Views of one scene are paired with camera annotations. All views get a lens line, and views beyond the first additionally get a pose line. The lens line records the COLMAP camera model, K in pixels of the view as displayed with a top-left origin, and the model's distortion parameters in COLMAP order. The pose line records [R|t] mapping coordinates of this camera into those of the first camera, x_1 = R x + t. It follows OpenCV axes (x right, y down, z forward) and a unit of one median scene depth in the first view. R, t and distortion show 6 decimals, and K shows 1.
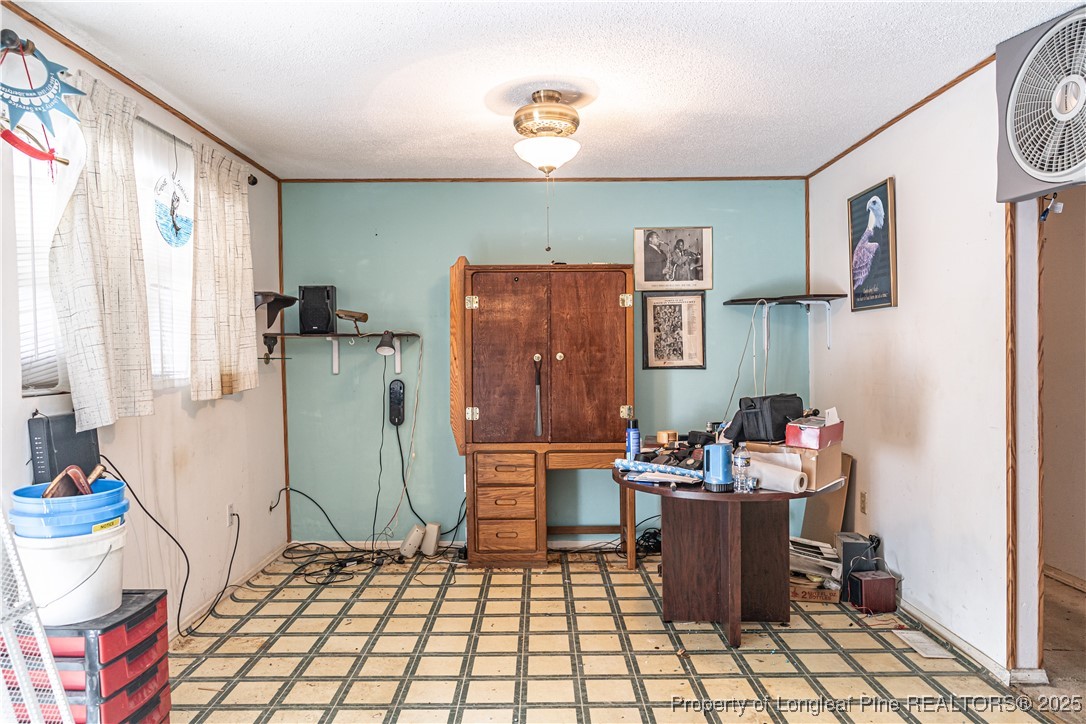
lens RADIAL K [[727.2, 0, 547.5], [0, 727.2, 367.5], [0, 0, 1]] dist [-0.002844, 0.007053]
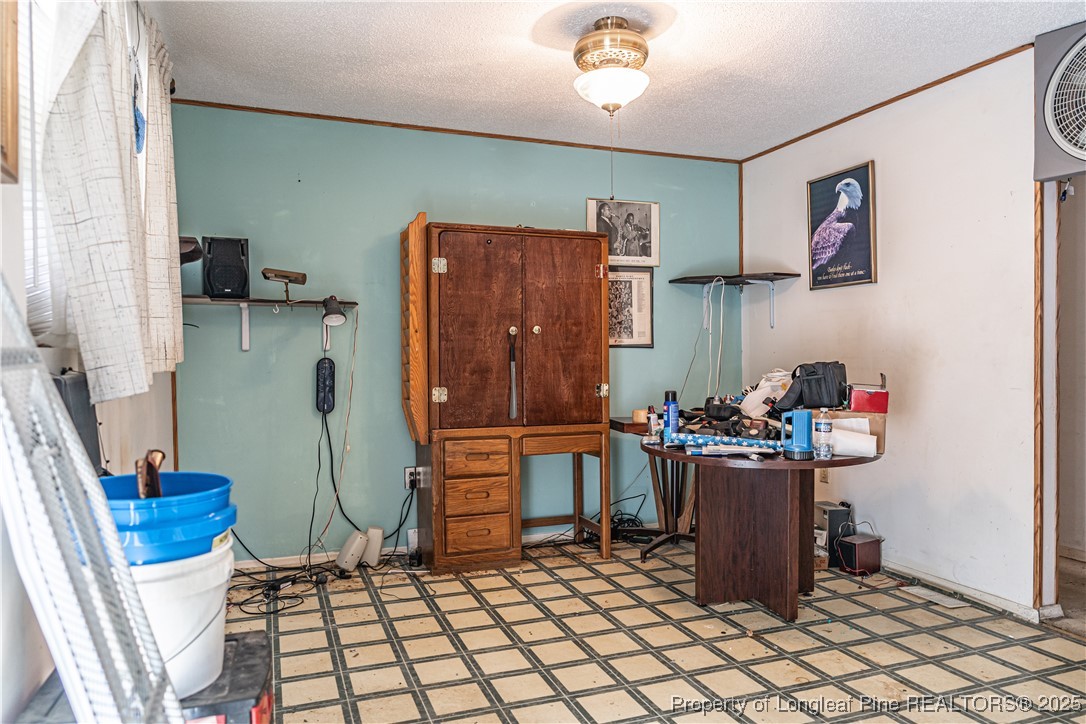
lens RADIAL K [[727.2, 0, 547.5], [0, 727.2, 367.5], [0, 0, 1]] dist [-0.002844, 0.007053]
pose [[0.936381, -0.002466, 0.350977, -0.288860], [0.004081, 0.999984, -0.003863, 0.035284], [-0.350962, 0.005050, 0.936376, 0.150813]]
